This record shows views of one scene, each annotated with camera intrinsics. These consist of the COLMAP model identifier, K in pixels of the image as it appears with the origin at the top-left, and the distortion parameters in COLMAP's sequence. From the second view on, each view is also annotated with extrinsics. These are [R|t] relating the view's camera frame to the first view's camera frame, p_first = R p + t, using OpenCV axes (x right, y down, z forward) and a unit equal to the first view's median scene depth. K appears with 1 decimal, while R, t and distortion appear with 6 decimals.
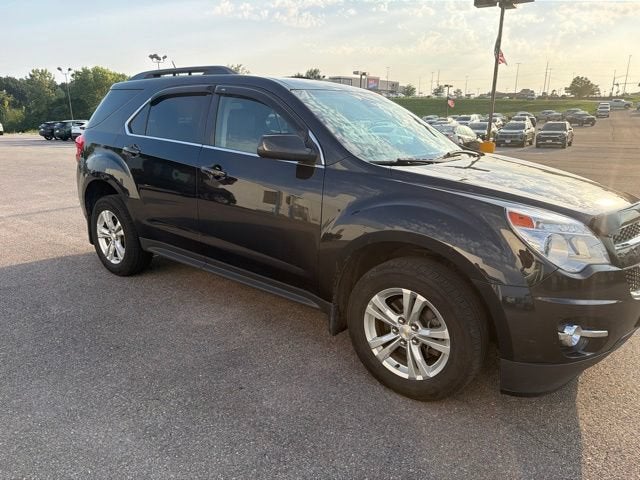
lens RADIAL K [[453.9, 0, 327.7], [0, 453.9, 241.0], [0, 0, 1]] dist [0.029537, -0.035976]
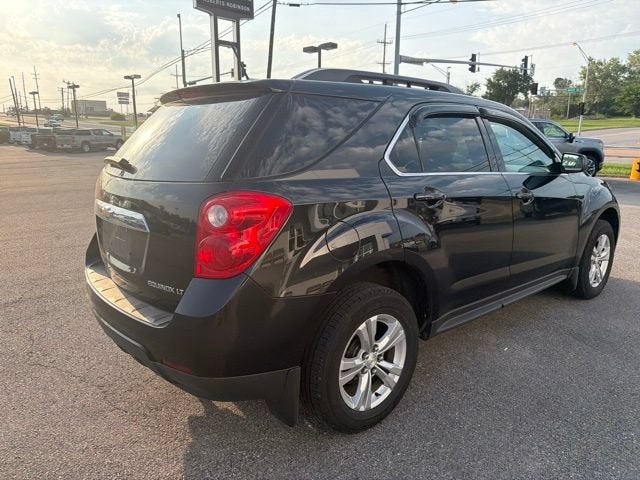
lens RADIAL K [[453.9, 0, 327.7], [0, 453.9, 241.0], [0, 0, 1]] dist [0.029537, -0.035976]
pose [[0.191796, -0.229394, 0.954250, -1.434617], [0.257643, 0.949968, 0.176580, -0.380379], [-0.947013, 0.211988, 0.241302, 1.306425]]
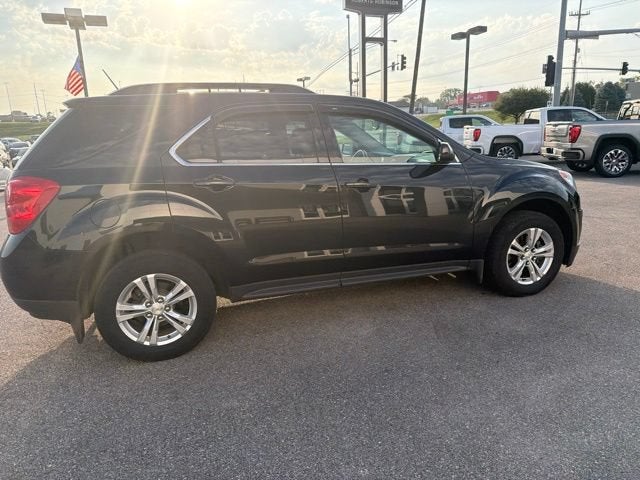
lens RADIAL K [[453.4, 0, 329.2], [0, 453.4, 244.4], [0, 0, 1]] dist [0.000370, -0.002158]
pose [[0.547376, -0.232302, 0.804000, -1.286904], [0.260878, 0.960197, 0.099822, -0.158965], [-0.795187, 0.155105, 0.586191, 0.514741]]
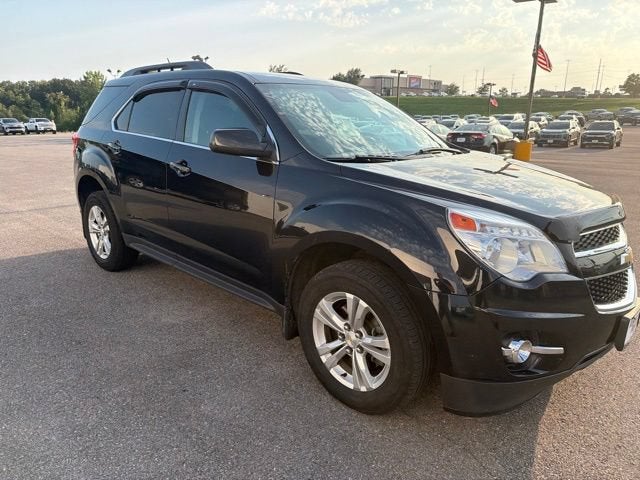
lens RADIAL K [[453.9, 0, 327.7], [0, 453.9, 241.0], [0, 0, 1]] dist [0.029537, -0.035976]
pose [[0.996162, 0.021840, -0.084757, 0.167815], [-0.021802, 0.999761, 0.001375, -0.002584], [0.084766, 0.000478, 0.996401, 0.051998]]
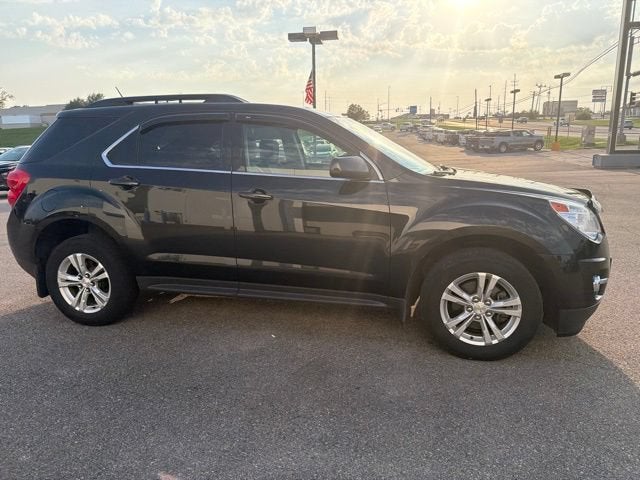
lens RADIAL K [[453.9, 0, 327.7], [0, 453.9, 241.0], [0, 0, 1]] dist [0.029537, -0.035976]
pose [[0.909003, -0.116408, 0.400202, -0.574667], [0.136959, 0.990309, -0.023030, -0.007291], [-0.393643, 0.075746, 0.916137, 0.011336]]
